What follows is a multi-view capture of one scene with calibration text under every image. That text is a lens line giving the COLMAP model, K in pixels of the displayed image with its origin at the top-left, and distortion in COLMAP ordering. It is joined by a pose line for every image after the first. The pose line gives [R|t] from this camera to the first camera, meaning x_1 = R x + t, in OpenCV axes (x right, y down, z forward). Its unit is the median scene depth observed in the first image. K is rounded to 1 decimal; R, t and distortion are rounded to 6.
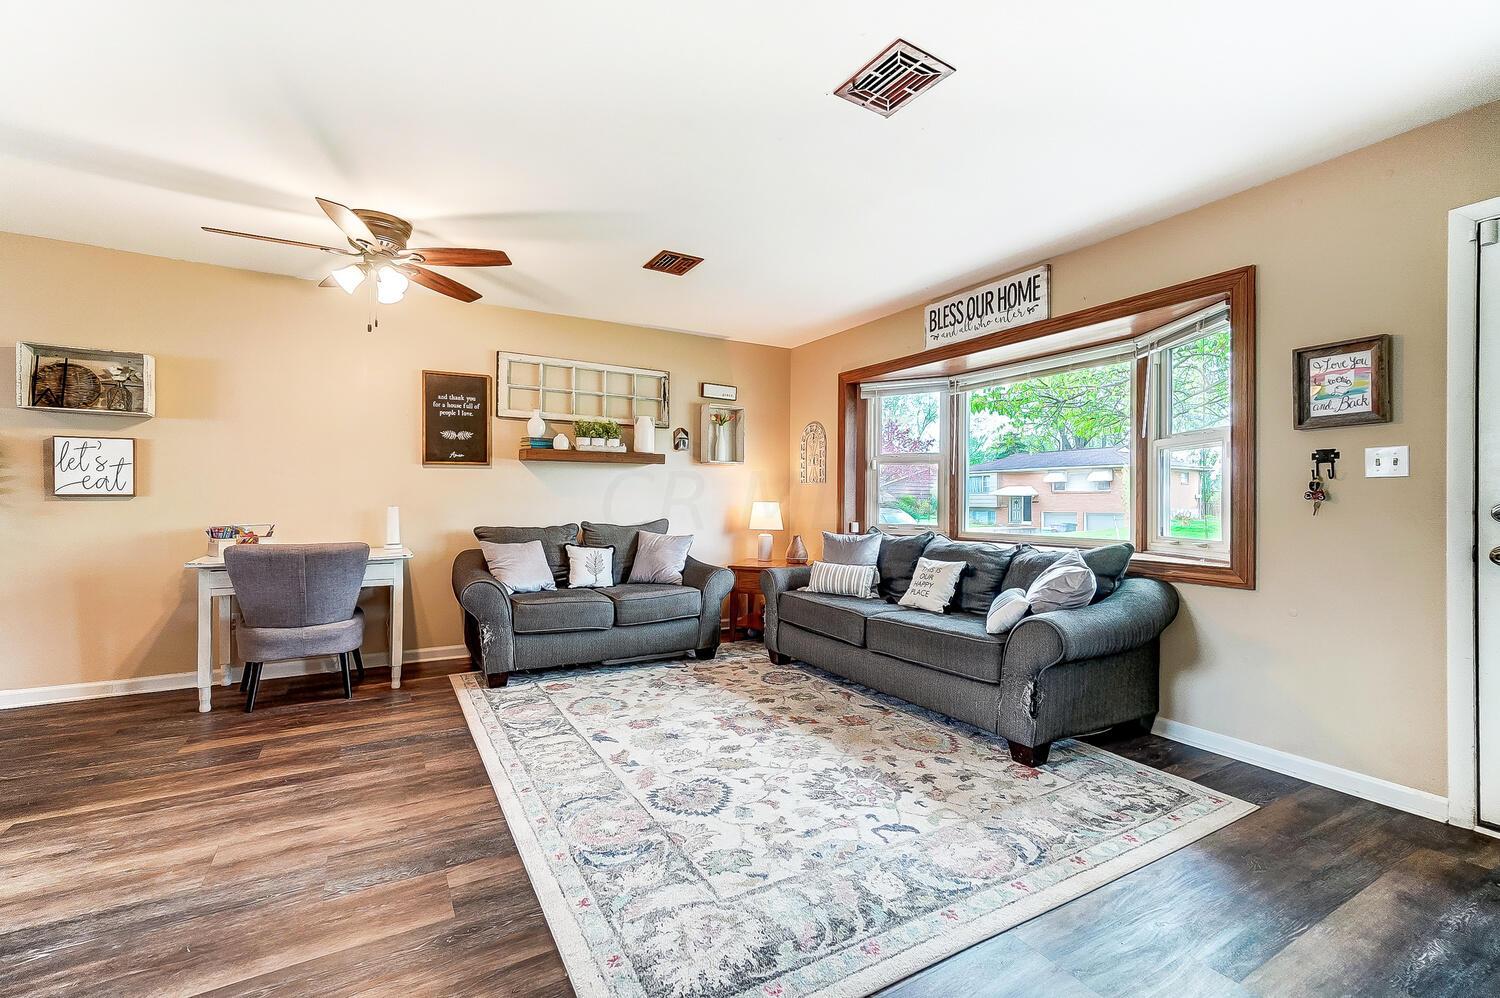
lens RADIAL K [[650.4, 0, 750.0], [0, 650.4, 499.0], [0, 0, 1]] dist [-0.003203, 0.000416]
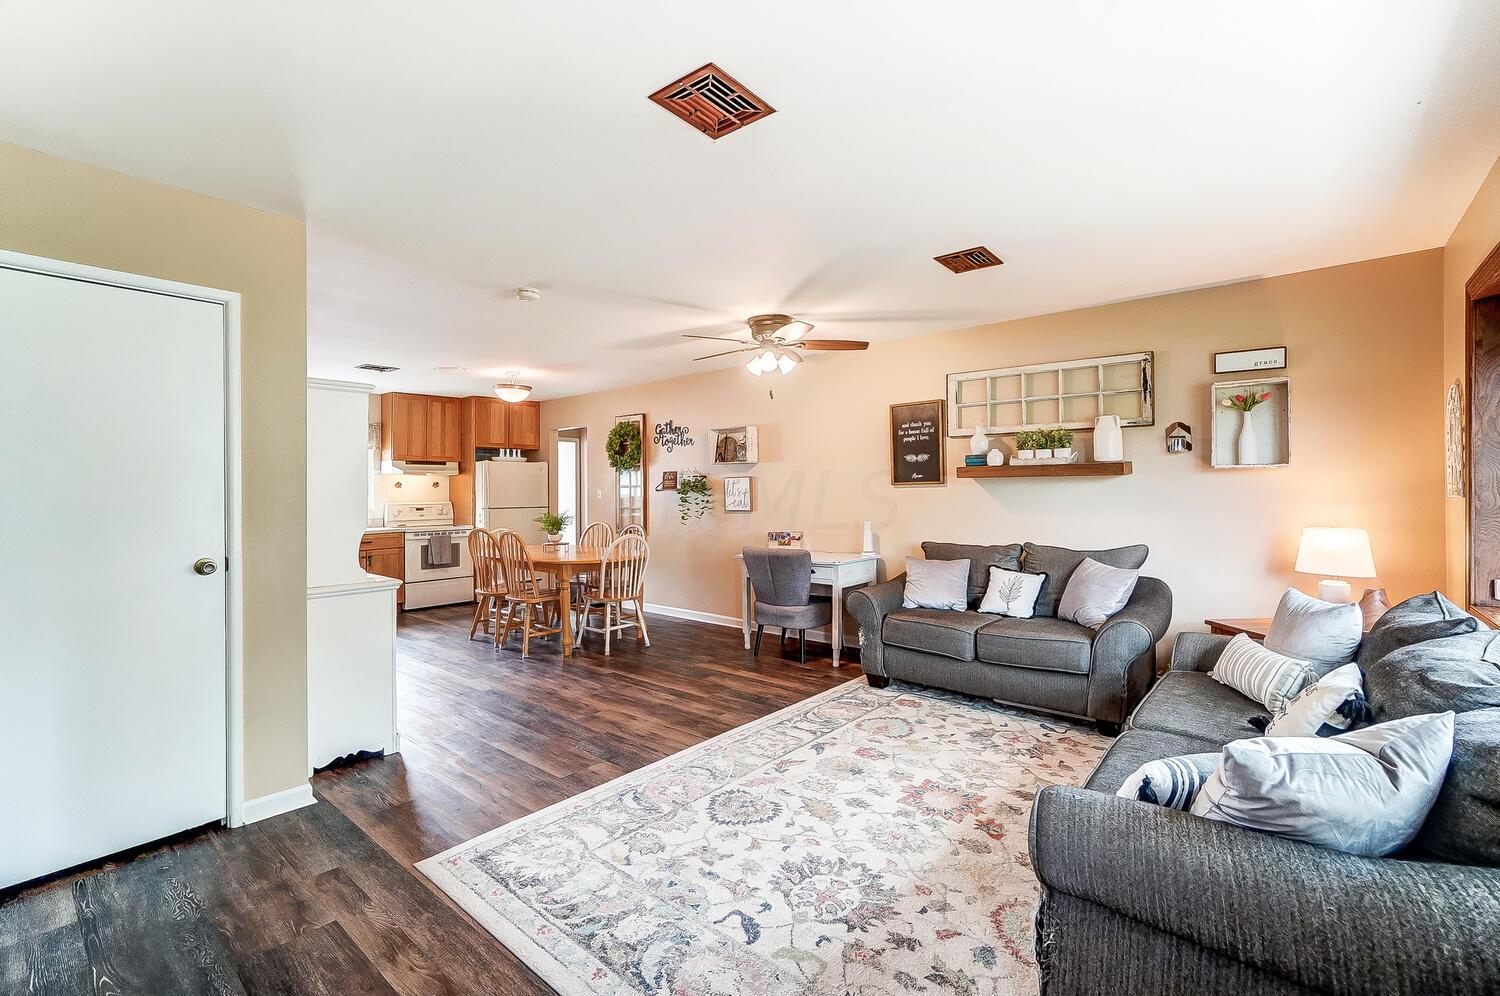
lens RADIAL K [[656.4, 0, 724.4], [0, 656.4, 492.9], [0, 0, 1]] dist [-0.002981, 0.000335]
pose [[0.320497, -0.005089, -0.947236, 0.630629], [0.012139, 0.999926, -0.001265, -0.050871], [0.947172, -0.011093, 0.320535, 0.405357]]
